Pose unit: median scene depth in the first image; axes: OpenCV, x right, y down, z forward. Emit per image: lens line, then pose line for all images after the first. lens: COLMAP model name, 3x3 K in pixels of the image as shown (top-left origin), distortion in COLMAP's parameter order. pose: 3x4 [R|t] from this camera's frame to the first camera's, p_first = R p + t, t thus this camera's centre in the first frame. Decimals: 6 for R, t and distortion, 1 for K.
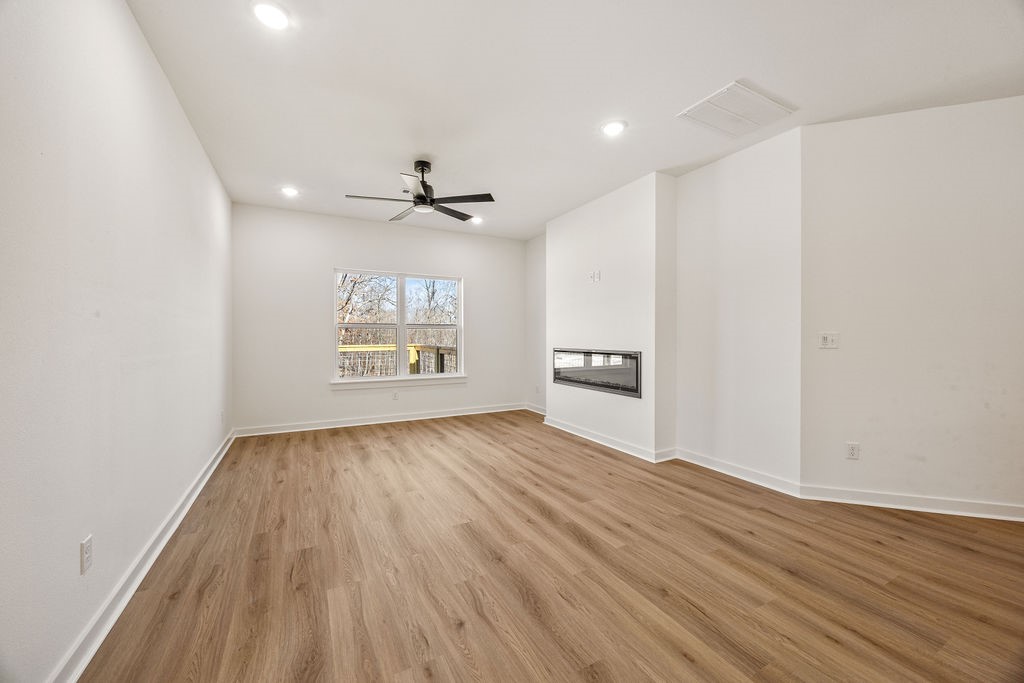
lens RADIAL K [[391.3, 0, 506.5], [0, 391.3, 338.9], [0, 0, 1]] dist [-0.002404, 0.000560]
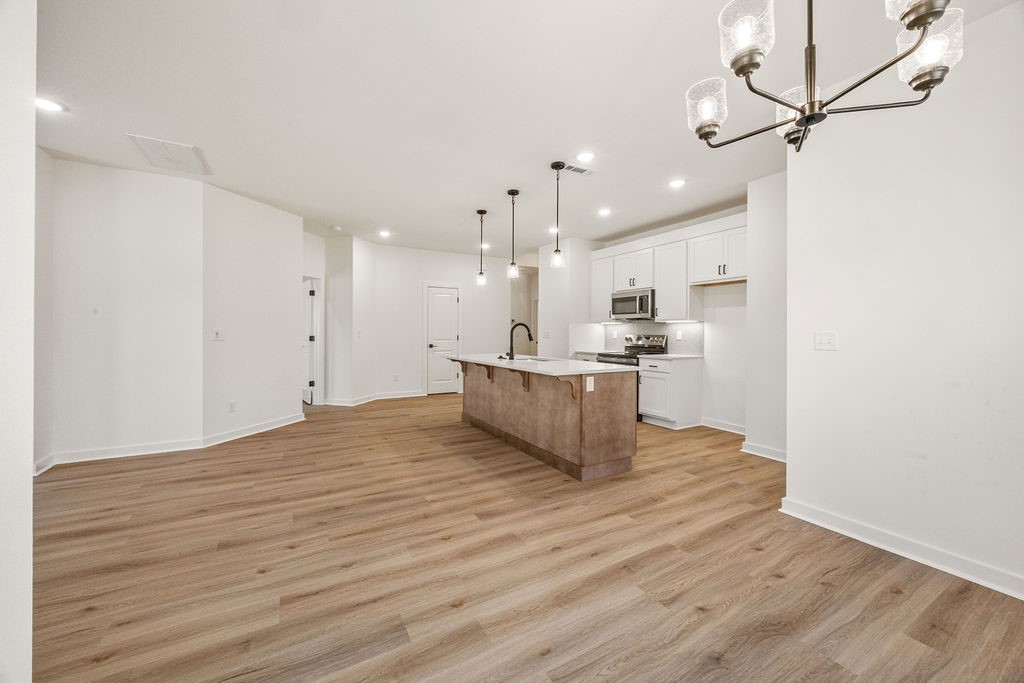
lens RADIAL K [[391.3, 0, 507.4], [0, 391.3, 335.5], [0, 0, 1]] dist [-0.002404, 0.000560]
pose [[-0.026733, -0.011625, 0.999575, -0.671174], [0.004790, 0.999919, 0.011757, -0.005291], [-0.999631, 0.005102, -0.026675, -0.052774]]
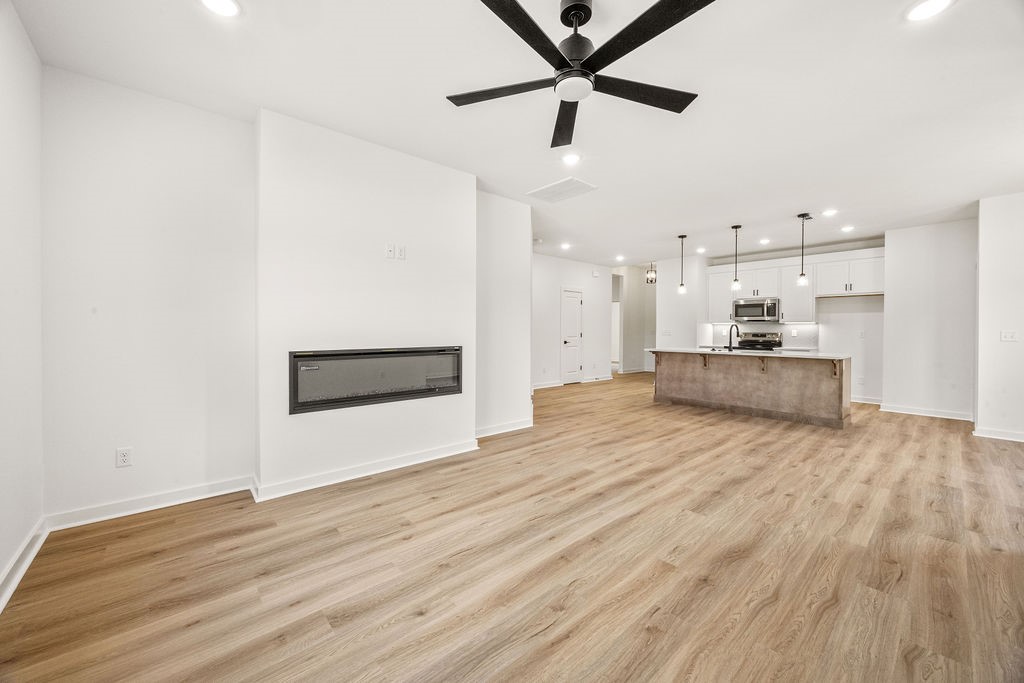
lens RADIAL K [[391.3, 0, 507.6], [0, 391.3, 338.4], [0, 0, 1]] dist [-0.002404, 0.000560]
pose [[-0.231295, -0.023335, 0.972604, -0.863552], [0.002849, 0.999692, 0.024663, -0.013717], [-0.972879, 0.008476, -0.231157, 1.493196]]
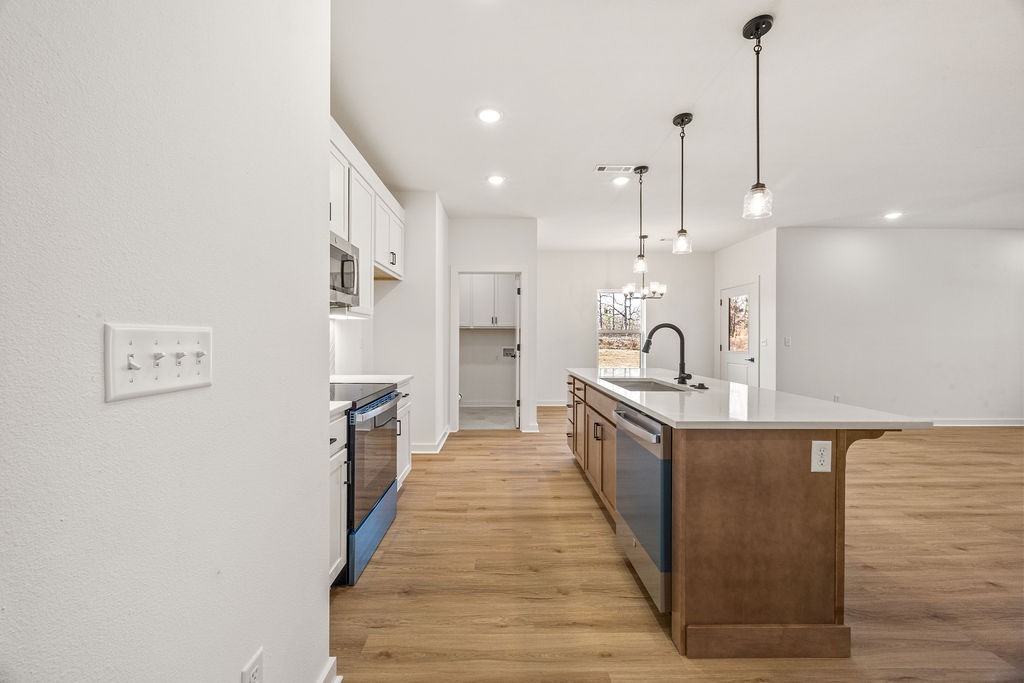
lens RADIAL K [[391.3, 0, 506.1], [0, 391.3, 339.1], [0, 0, 1]] dist [-0.002404, 0.000560]
pose [[-0.454823, -0.002330, -0.890579, 1.859864], [-0.012926, 0.999909, 0.003985, 0.002859], [0.890488, 0.013324, -0.454811, -0.059760]]
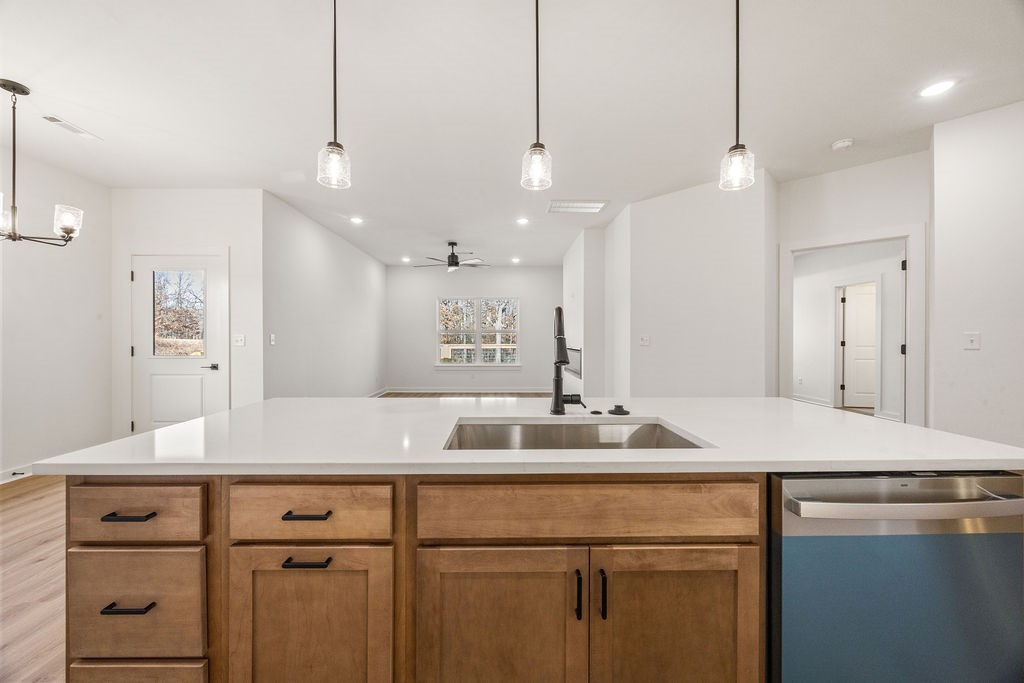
lens RADIAL K [[391.3, 0, 506.3], [0, 391.3, 337.4], [0, 0, 1]] dist [-0.002404, 0.000560]
pose [[0.888622, -0.003185, -0.458630, 1.022364], [-0.002233, 0.999934, -0.011269, 0.010631], [0.458635, 0.011038, 0.888556, -0.609964]]
